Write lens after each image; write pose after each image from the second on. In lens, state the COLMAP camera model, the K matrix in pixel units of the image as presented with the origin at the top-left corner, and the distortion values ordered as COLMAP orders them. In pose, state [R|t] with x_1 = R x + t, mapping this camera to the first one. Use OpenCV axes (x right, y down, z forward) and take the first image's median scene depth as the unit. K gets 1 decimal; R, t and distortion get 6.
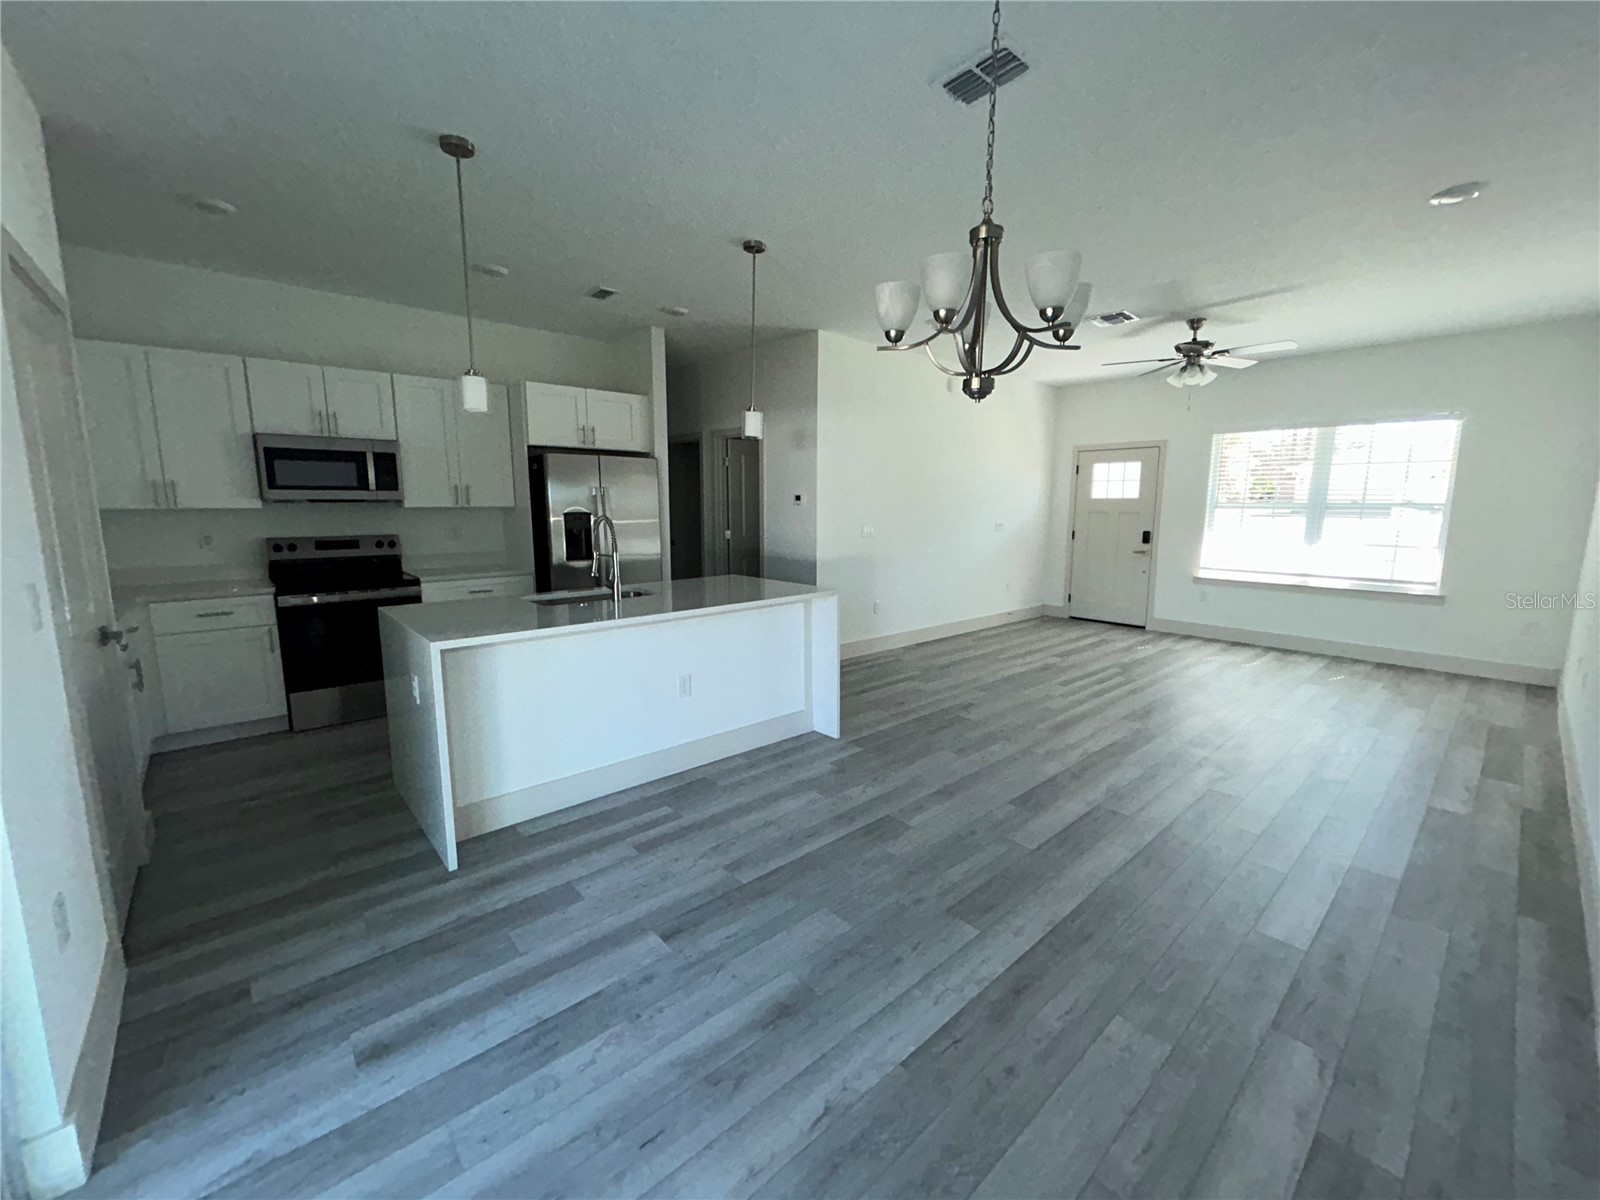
lens RADIAL K [[643.9, 0, 800.2], [0, 643.9, 598.4], [0, 0, 1]] dist [-0.000940, 0.000214]
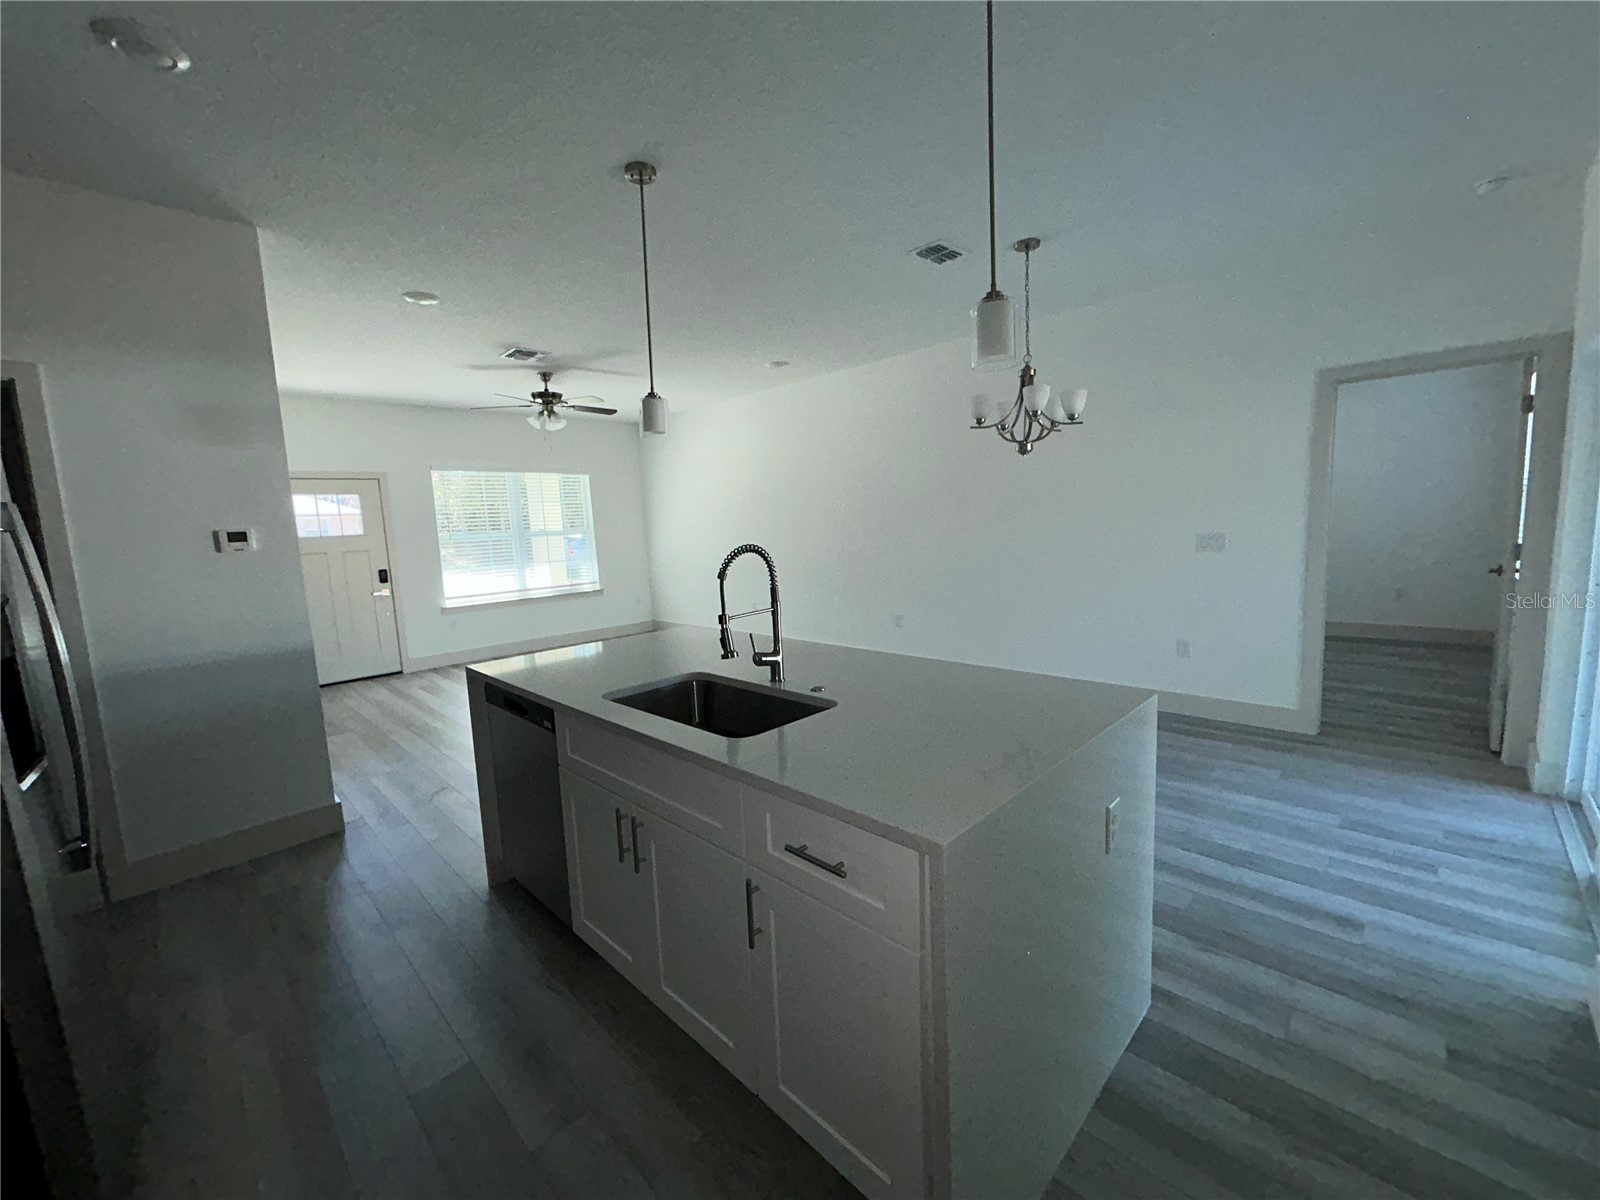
lens RADIAL K [[643.9, 0, 800.2], [0, 643.9, 598.4], [0, 0, 1]] dist [-0.000940, 0.000214]
pose [[-0.059780, -0.120351, 0.990930, -0.792032], [0.194339, 0.972307, 0.129814, -0.130803], [-0.979111, 0.200337, -0.034736, 0.879336]]
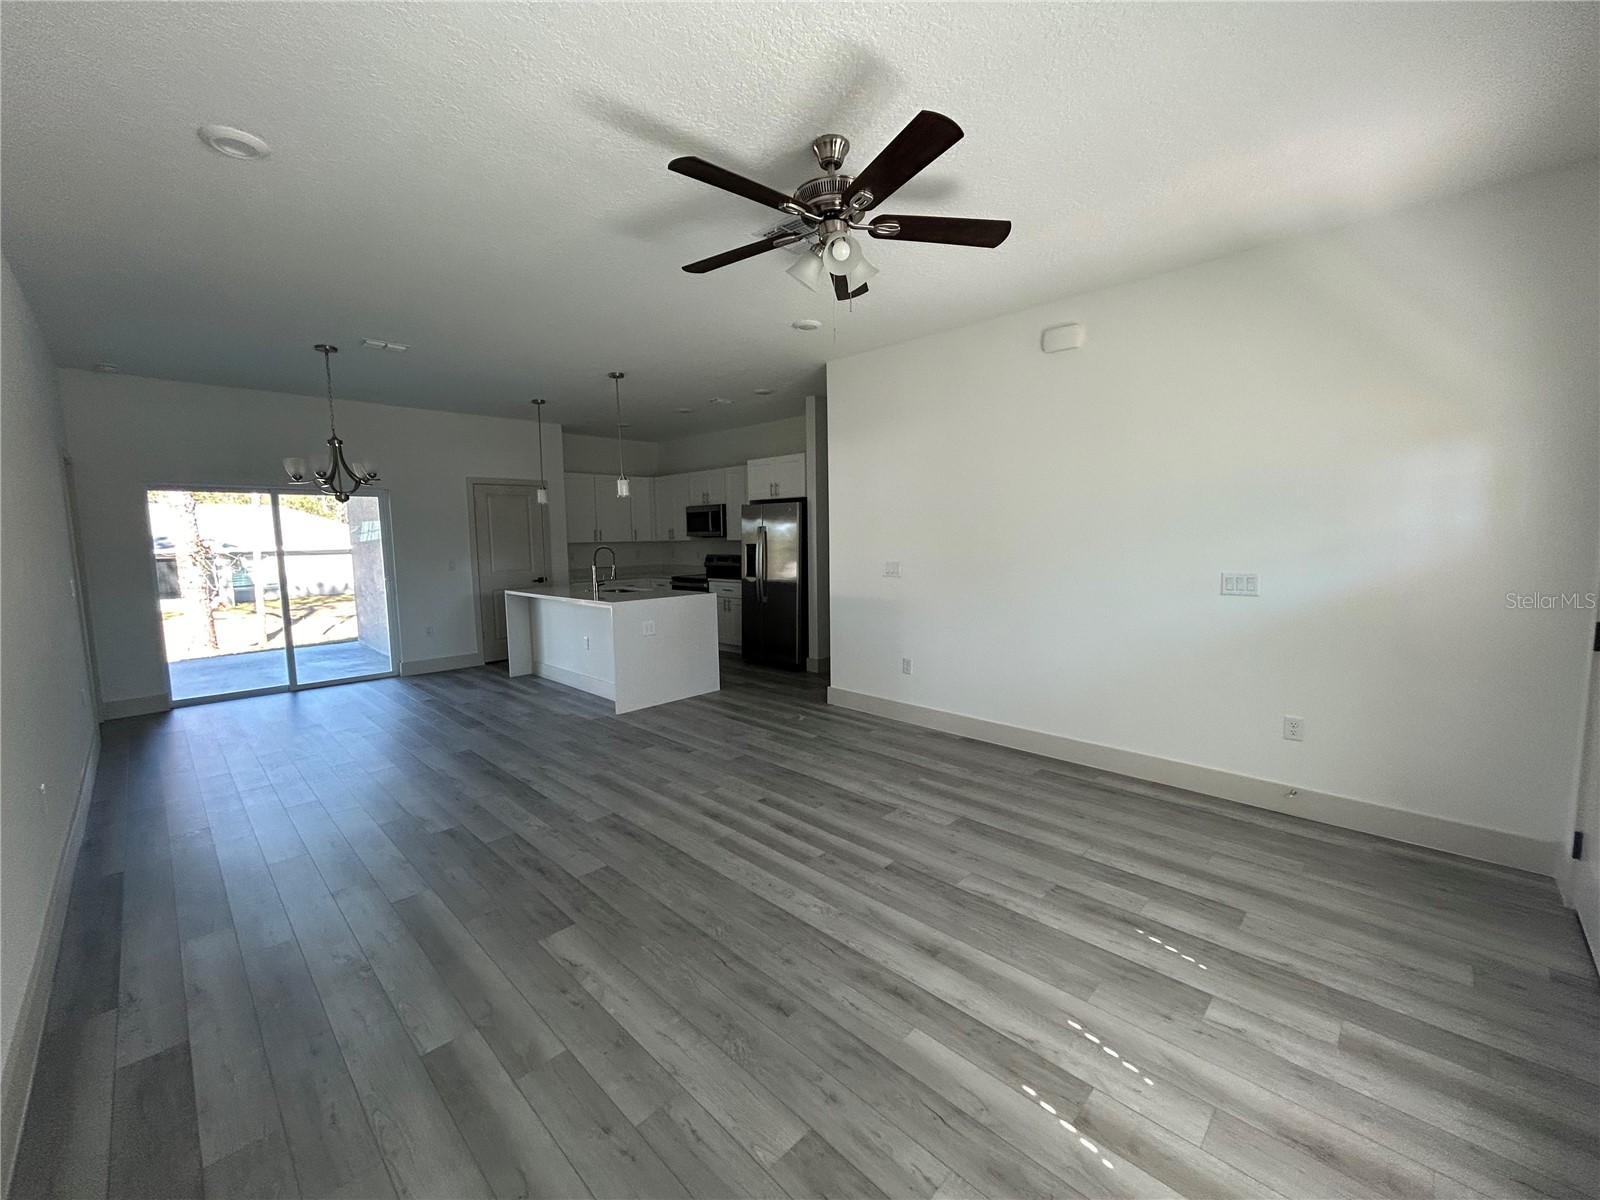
lens RADIAL K [[643.9, 0, 800.2], [0, 643.9, 598.4], [0, 0, 1]] dist [-0.000940, 0.000214]
pose [[0.070733, 0.095215, -0.992941, 1.446154], [-0.134022, 0.987315, 0.085129, -0.193286], [0.988451, 0.127055, 0.082597, 1.282380]]
